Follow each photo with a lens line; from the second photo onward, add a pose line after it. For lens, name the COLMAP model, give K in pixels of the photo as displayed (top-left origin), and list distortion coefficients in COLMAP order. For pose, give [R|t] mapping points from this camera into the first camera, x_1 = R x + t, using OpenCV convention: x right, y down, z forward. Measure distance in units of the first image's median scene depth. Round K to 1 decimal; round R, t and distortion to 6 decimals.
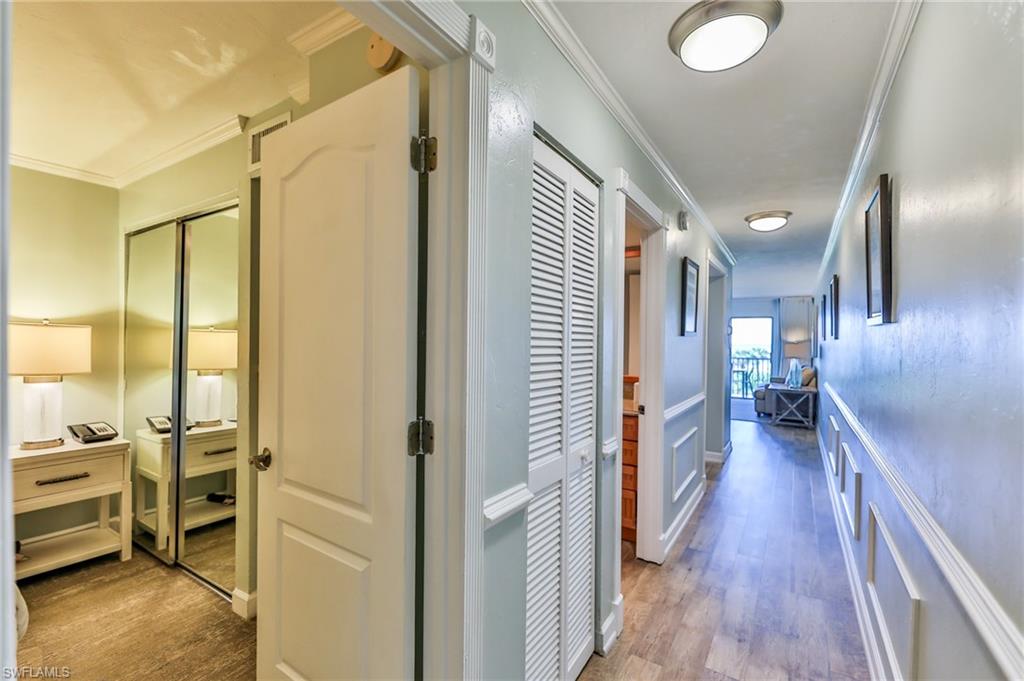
lens RADIAL K [[442.5, 0, 512.8], [0, 442.5, 336.0], [0, 0, 1]] dist [-0.001795, -0.002639]
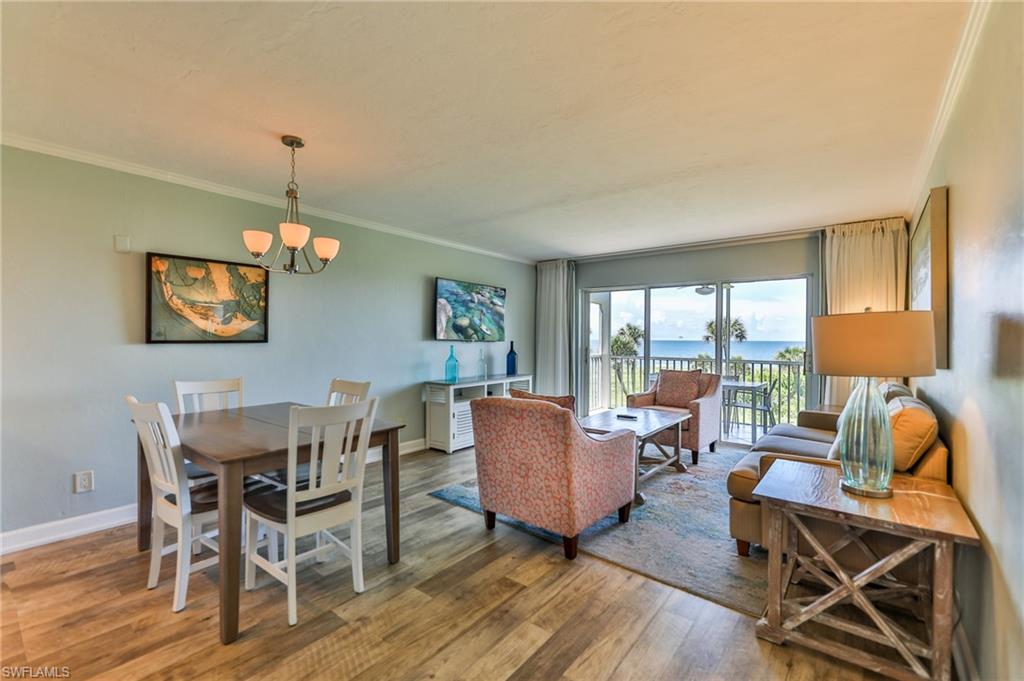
lens RADIAL K [[442.5, 0, 514.0], [0, 442.5, 341.6], [0, 0, 1]] dist [-0.001795, -0.002639]
pose [[0.995173, -0.012820, -0.097299, 0.469227], [0.013648, 0.999876, 0.007839, 0.027012], [0.097186, -0.009129, 0.995224, 0.737024]]
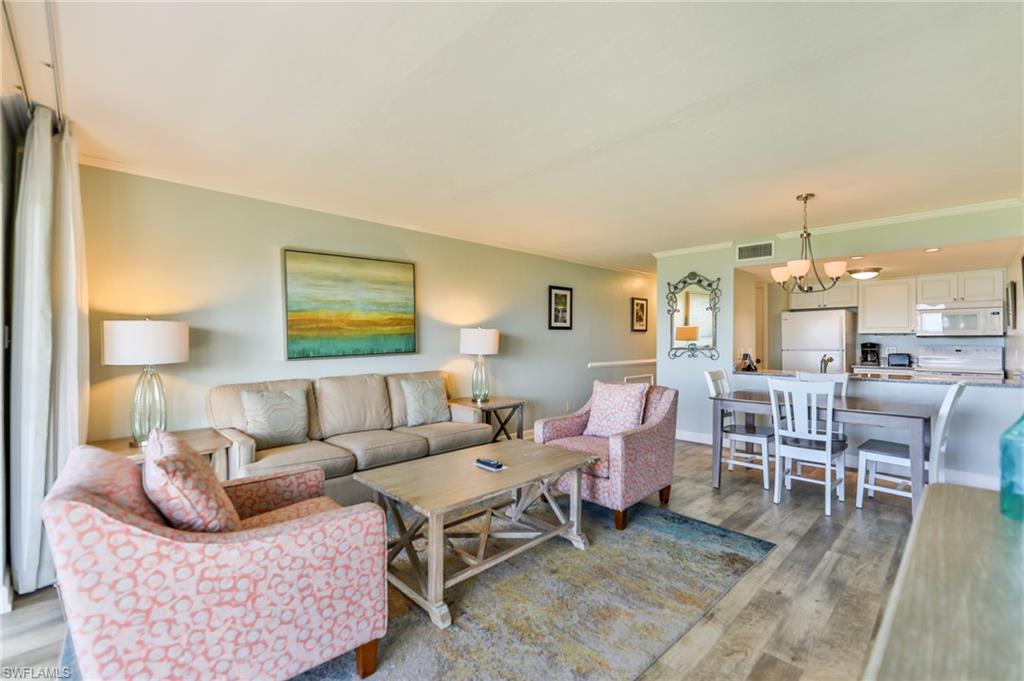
lens RADIAL K [[442.5, 0, 510.7], [0, 442.5, 340.5], [0, 0, 1]] dist [-0.001795, -0.002639]
pose [[-0.972754, -0.015144, 0.231343, 0.456531], [-0.015921, 0.999872, -0.001491, 0.033471], [-0.231291, -0.005134, -0.972871, 1.626638]]
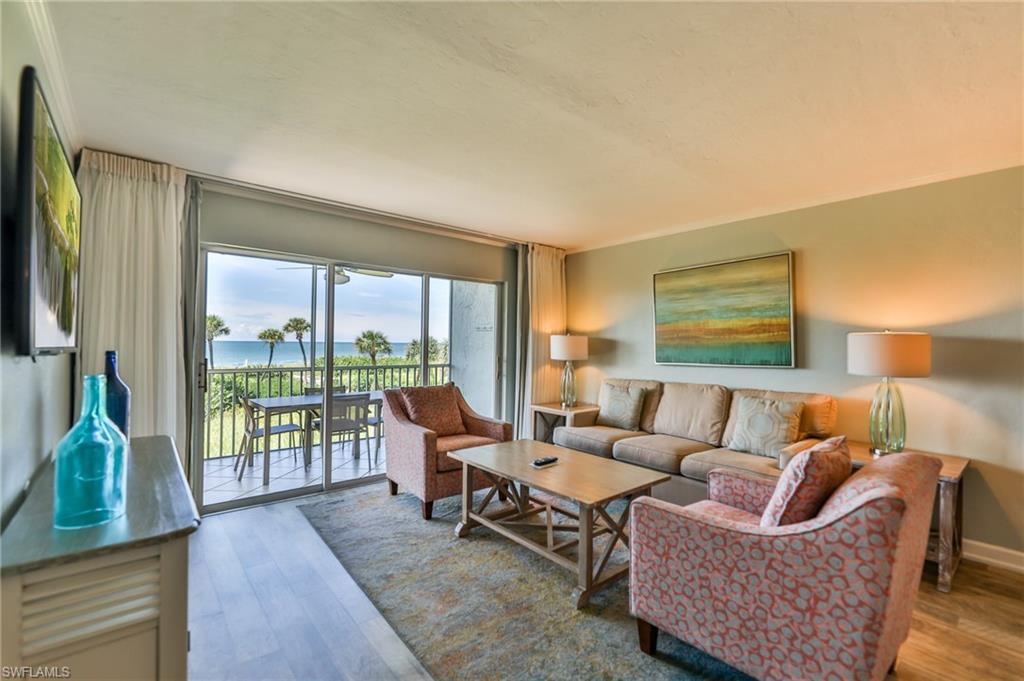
lens RADIAL K [[442.5, 0, 514.2], [0, 442.5, 339.7], [0, 0, 1]] dist [-0.001795, -0.002639]
pose [[0.294157, -0.008656, 0.955718, 0.184937], [-0.007789, 0.999904, 0.011454, 0.019678], [-0.955725, -0.010814, 0.294061, 1.215313]]
